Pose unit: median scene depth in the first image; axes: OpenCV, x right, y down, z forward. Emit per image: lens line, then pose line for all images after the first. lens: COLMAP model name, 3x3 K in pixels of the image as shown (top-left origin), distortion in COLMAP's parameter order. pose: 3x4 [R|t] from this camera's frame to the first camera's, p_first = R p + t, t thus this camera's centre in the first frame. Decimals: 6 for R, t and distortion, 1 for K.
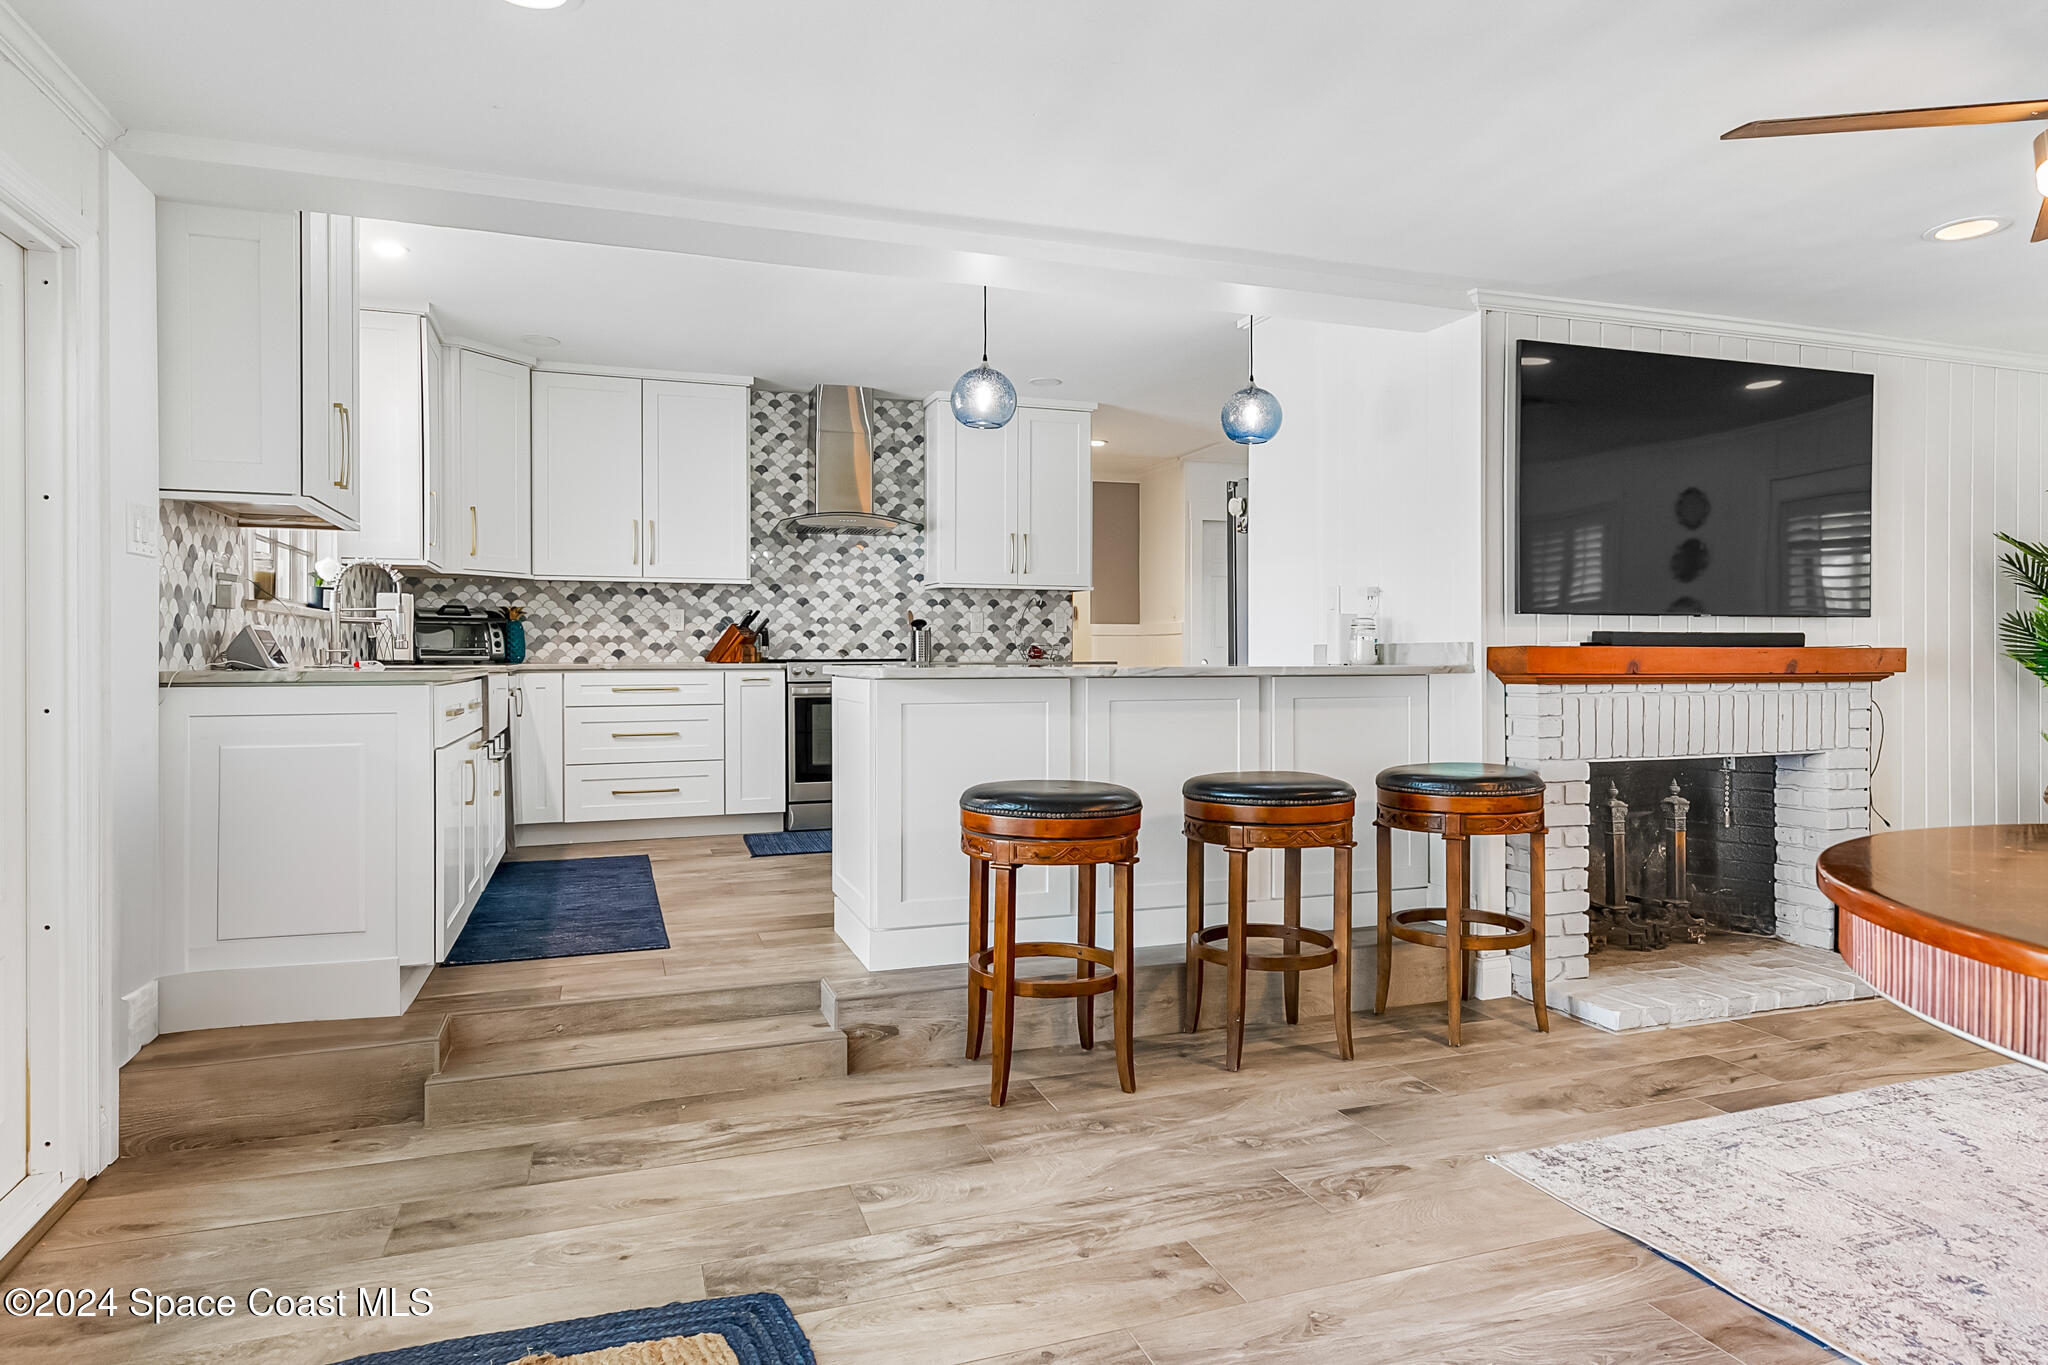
lens RADIAL K [[1163.4, 0, 1022.9], [0, 1163.4, 677.0], [0, 0, 1]] dist [0.003692, -0.000718]
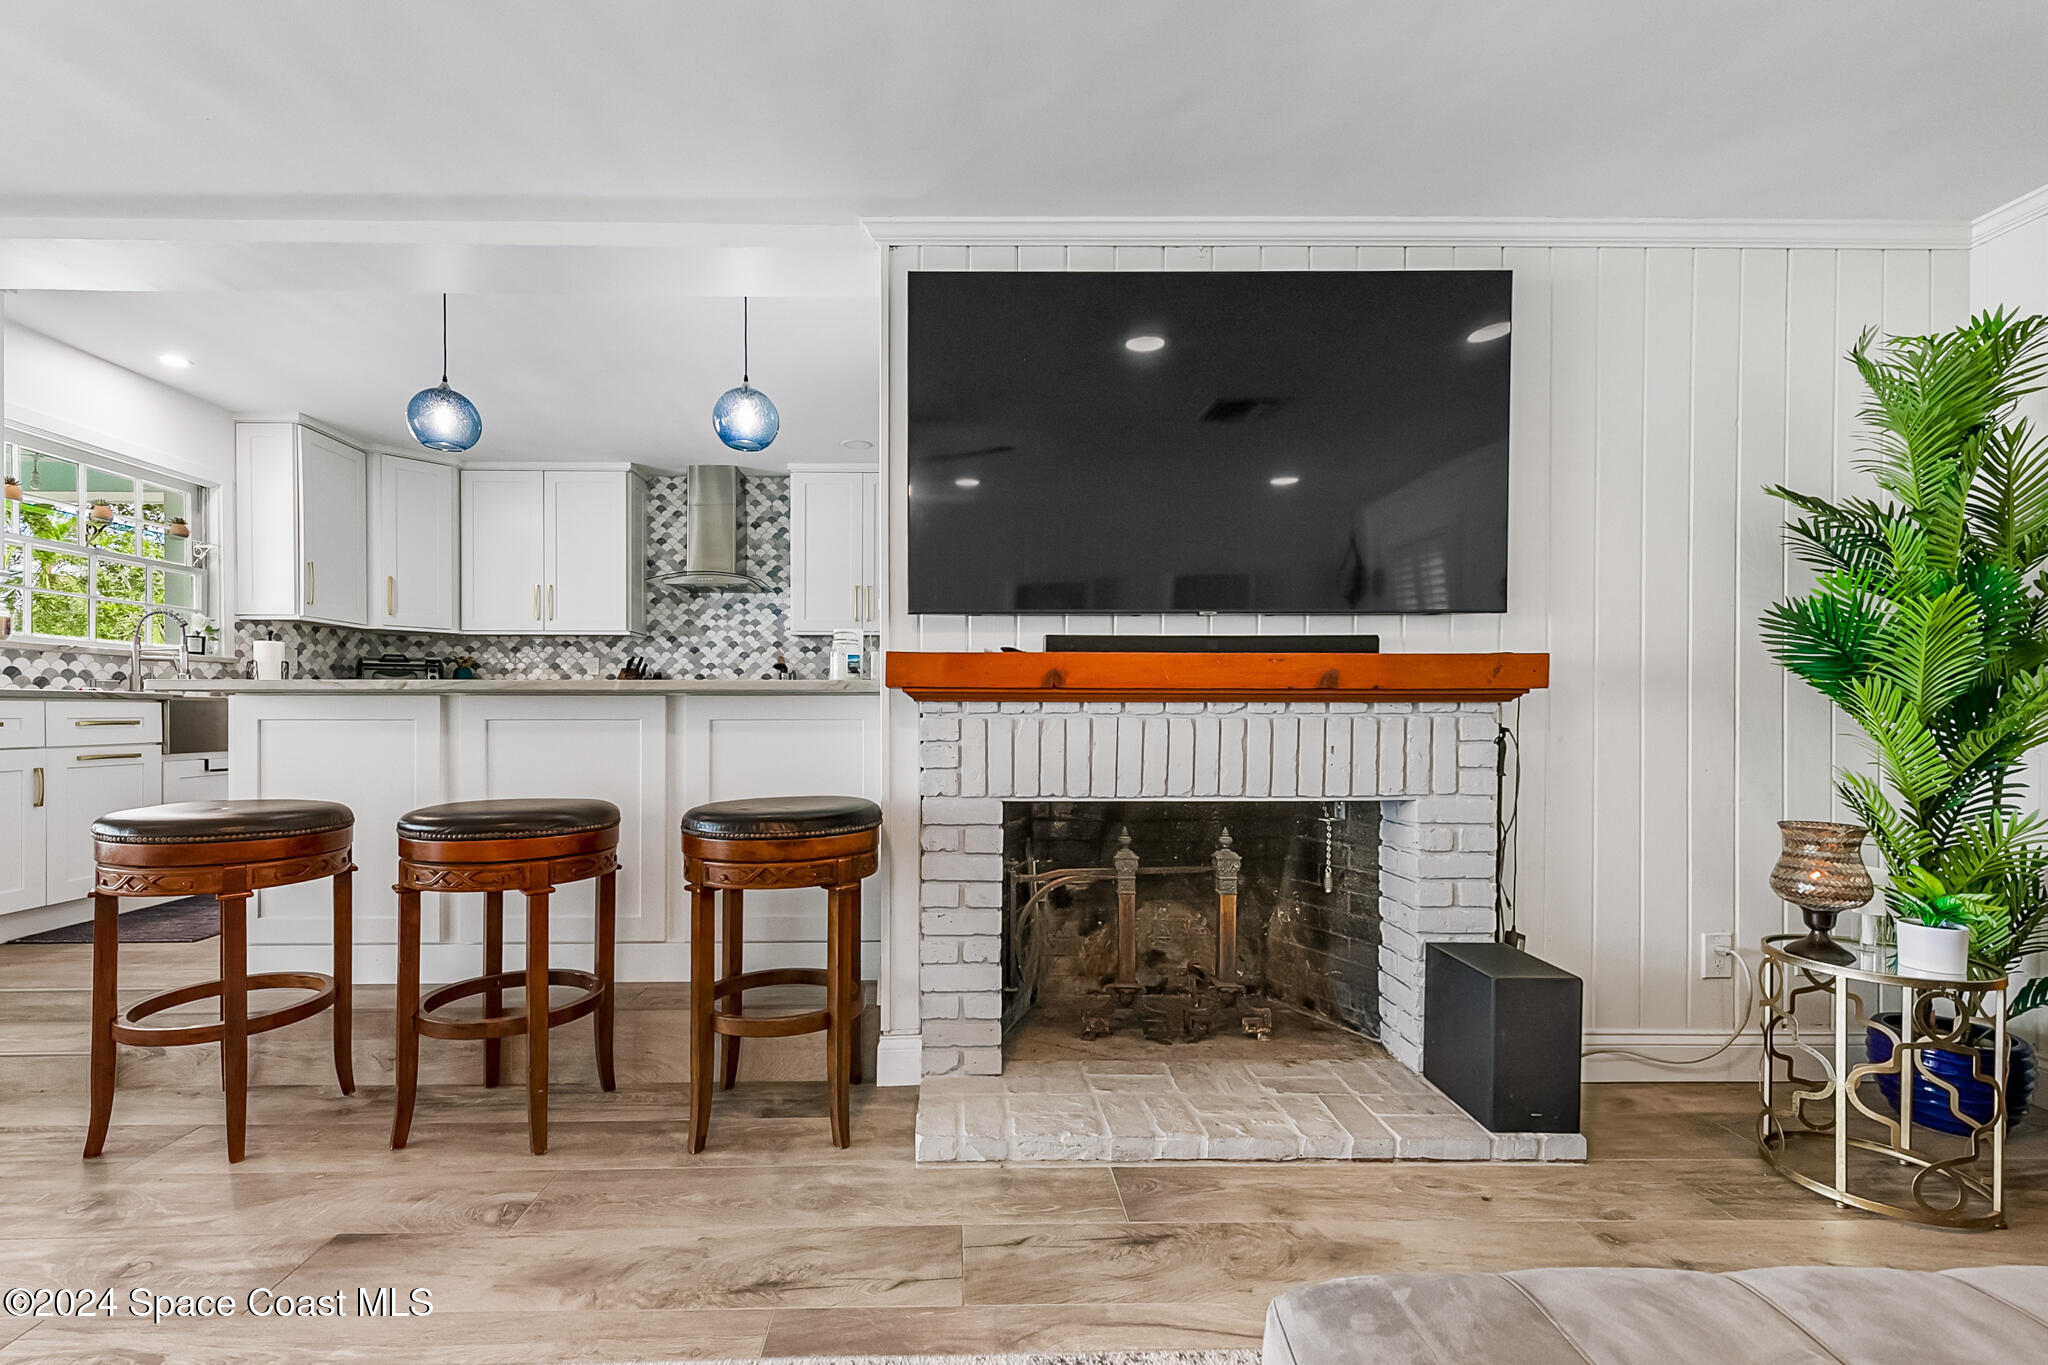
lens RADIAL K [[847.4, 0, 1006.0], [0, 847.4, 732.9], [0, 0, 1]] dist [0.001282, 0.000110]
pose [[0.951978, 0.007570, -0.306074, 0.571345], [-0.006180, 0.999966, 0.005510, 0.020675], [0.306105, -0.003354, 0.951992, 0.394524]]
